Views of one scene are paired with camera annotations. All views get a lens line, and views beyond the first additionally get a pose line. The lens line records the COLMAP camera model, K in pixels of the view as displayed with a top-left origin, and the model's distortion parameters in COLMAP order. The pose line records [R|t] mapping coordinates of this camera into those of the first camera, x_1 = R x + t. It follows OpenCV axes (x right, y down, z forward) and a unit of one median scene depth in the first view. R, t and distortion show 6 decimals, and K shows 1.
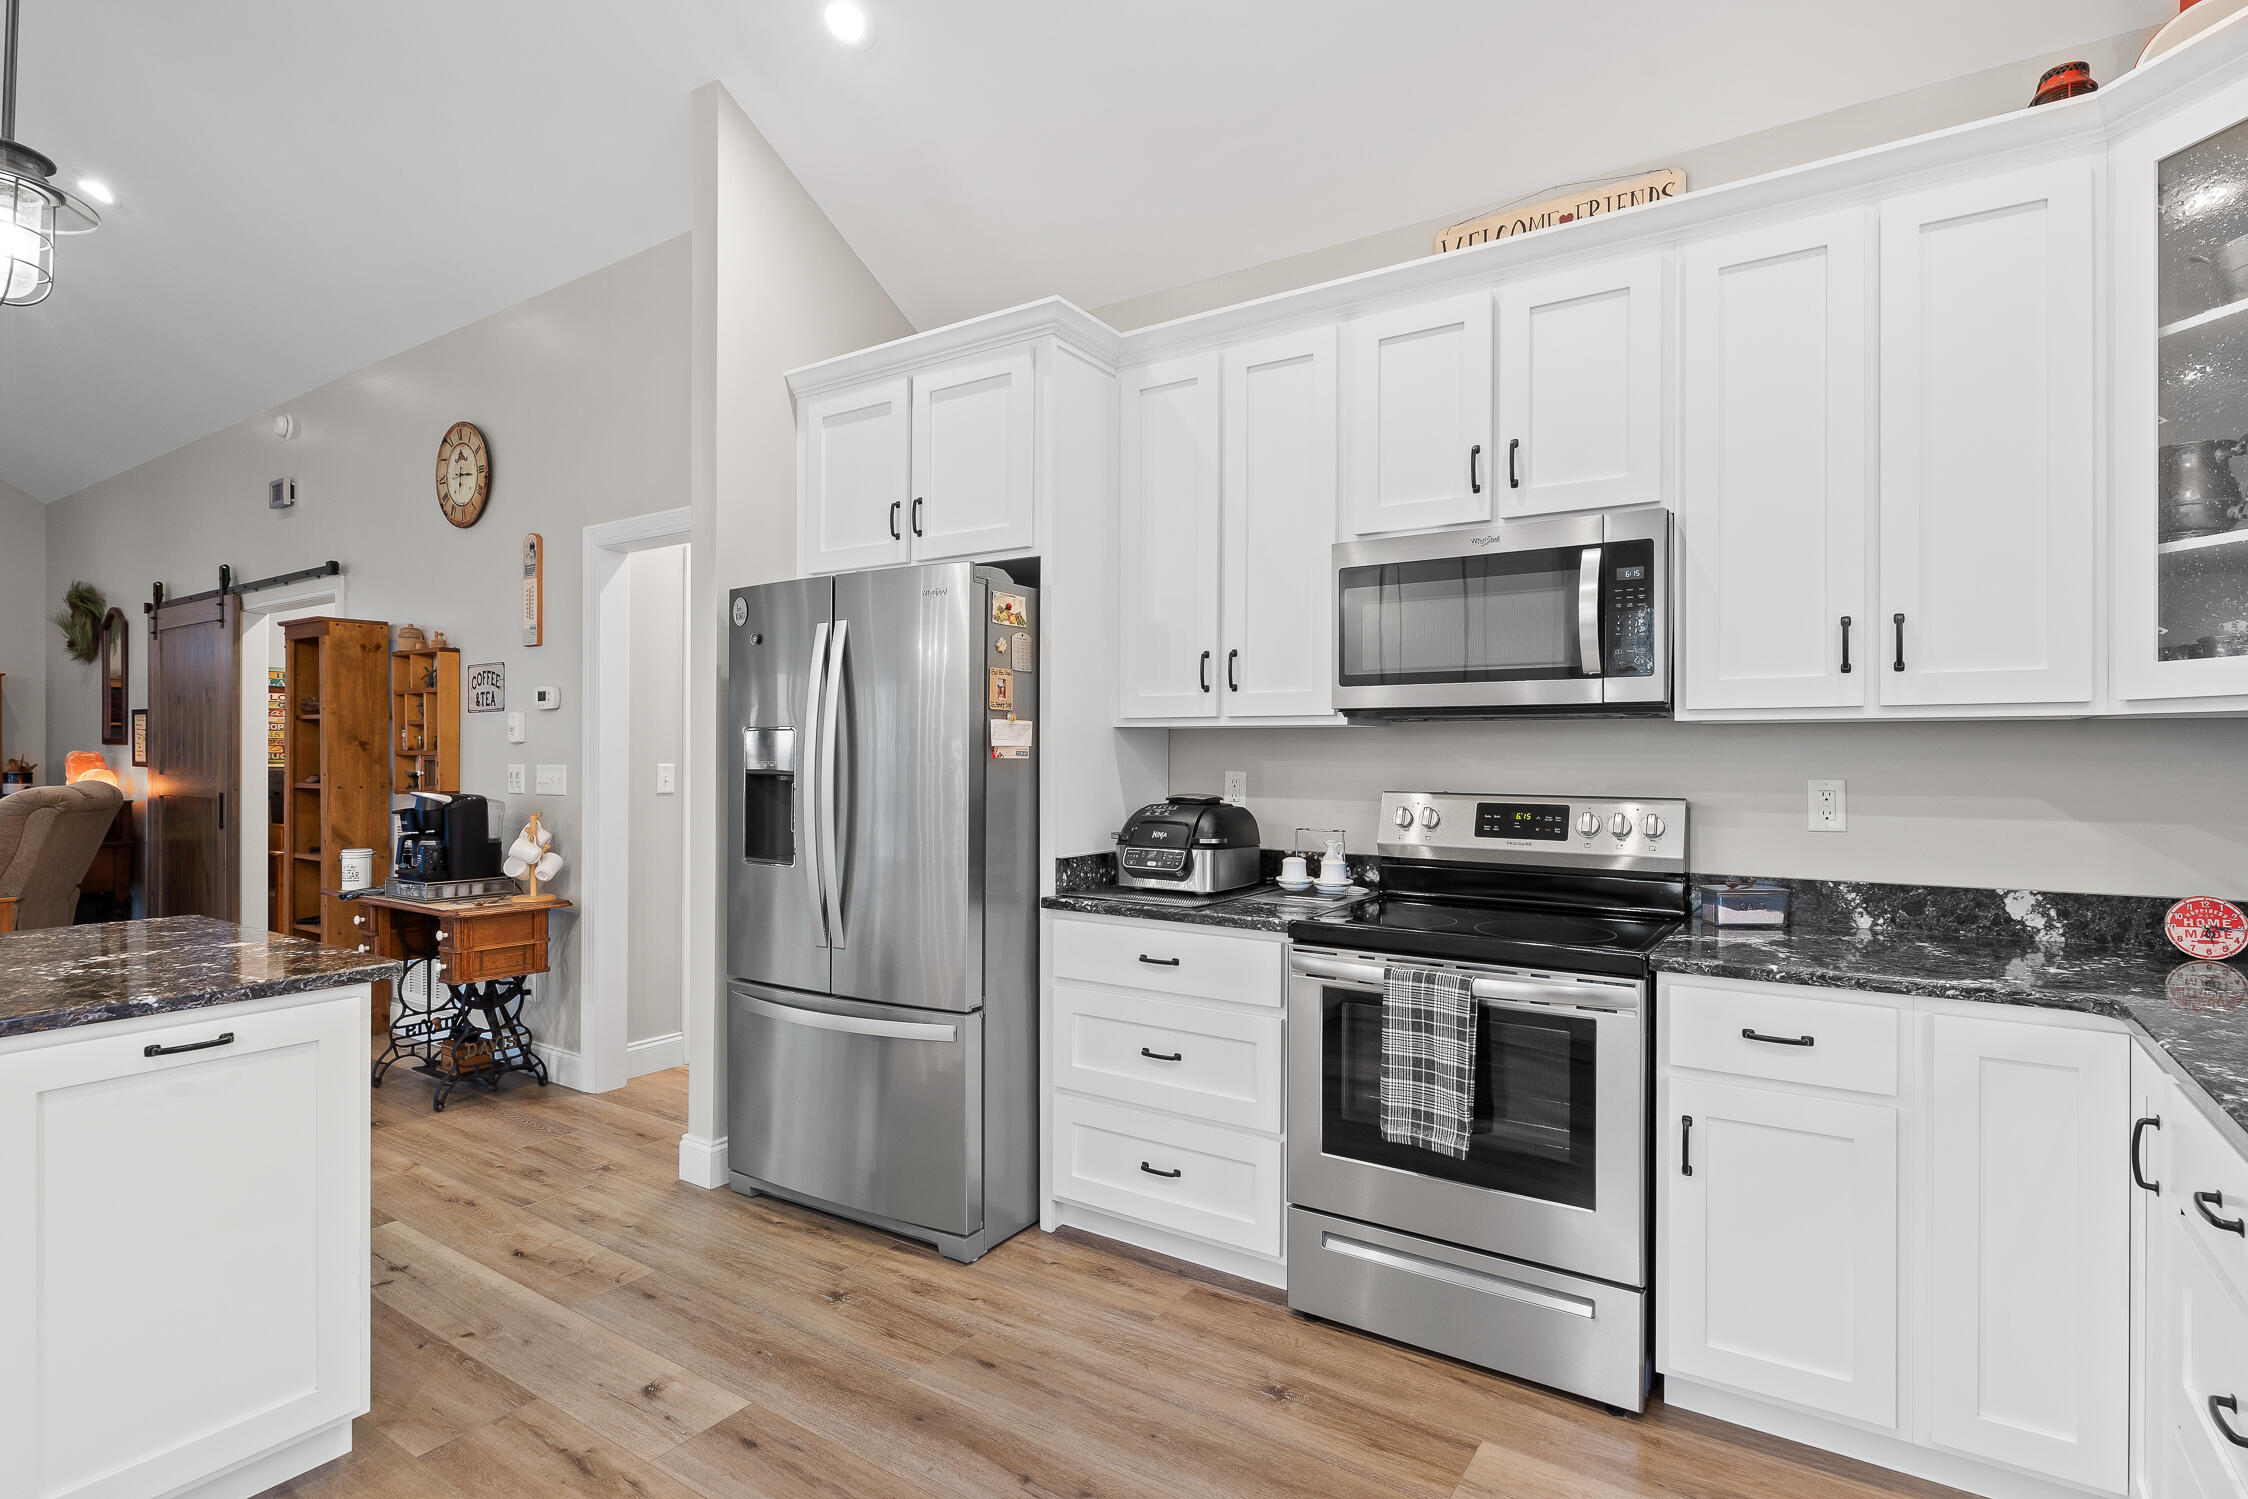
lens RADIAL K [[1129.8, 0, 1119.6], [0, 1129.8, 744.2], [0, 0, 1]] dist [-0.004067, -0.000129]
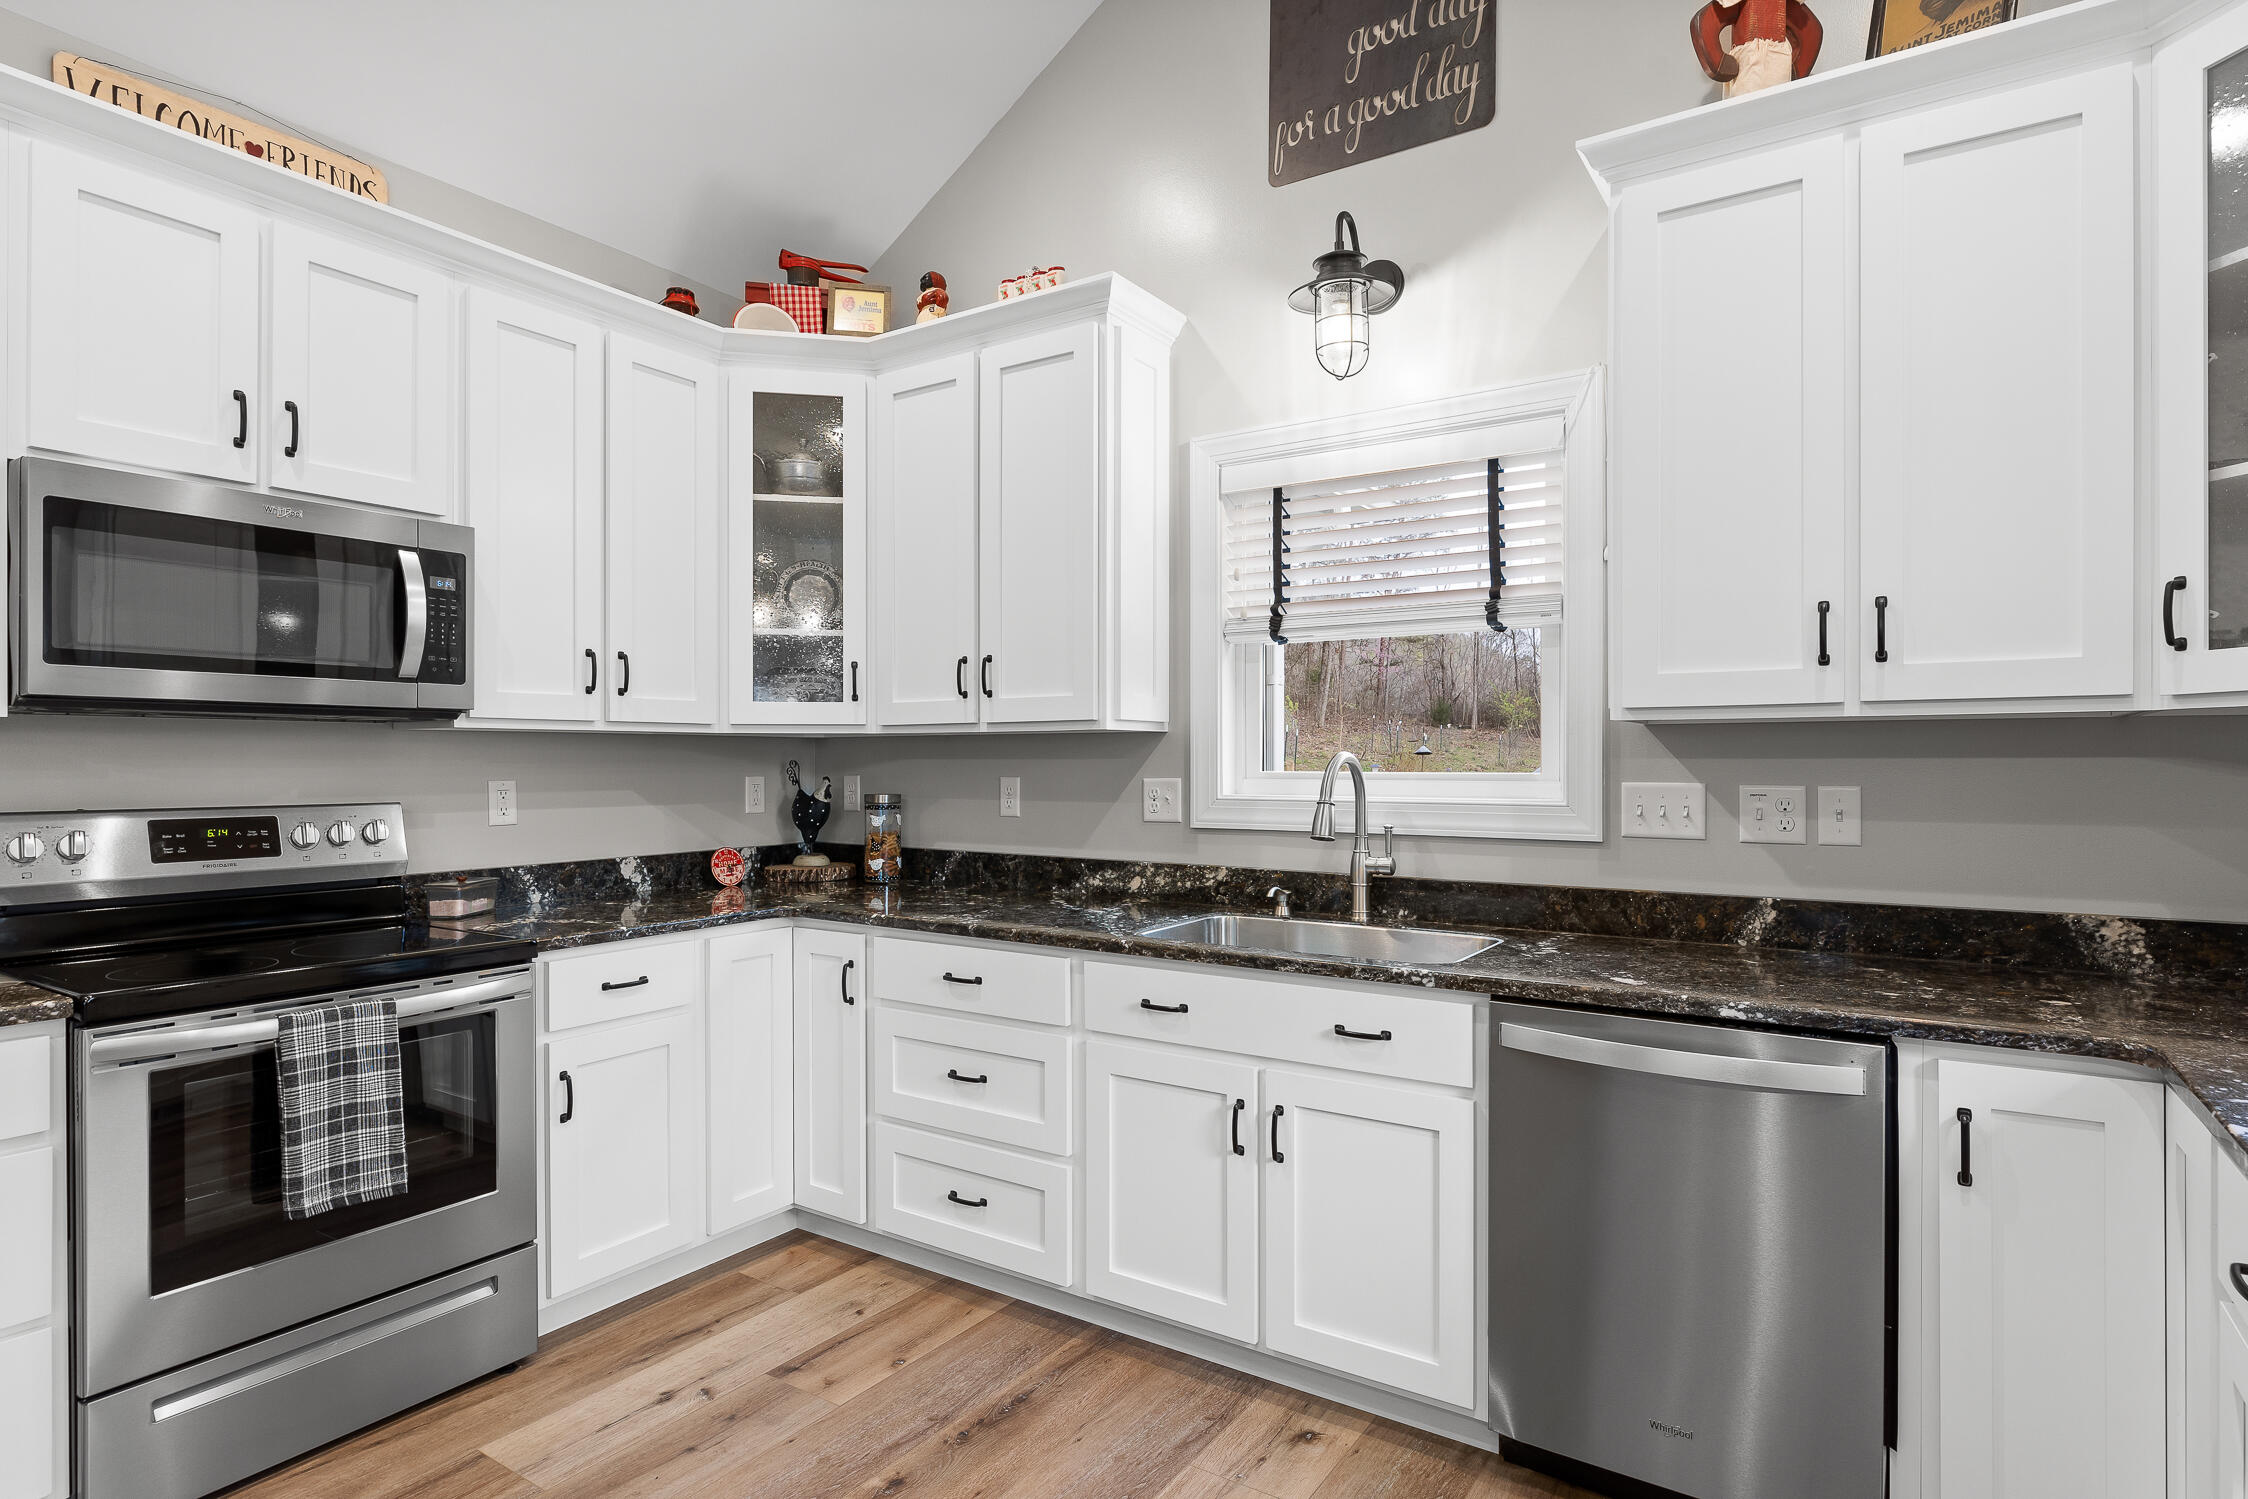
lens RADIAL K [[1199.7, 0, 1121.2], [0, 1199.7, 758.2], [0, 0, 1]] dist [0.002604, -0.000109]
pose [[-0.006992, -0.000406, 0.999975, -0.669247], [-0.006728, 0.999977, 0.000359, 0.003577], [-0.999953, -0.006725, -0.006994, 0.401518]]
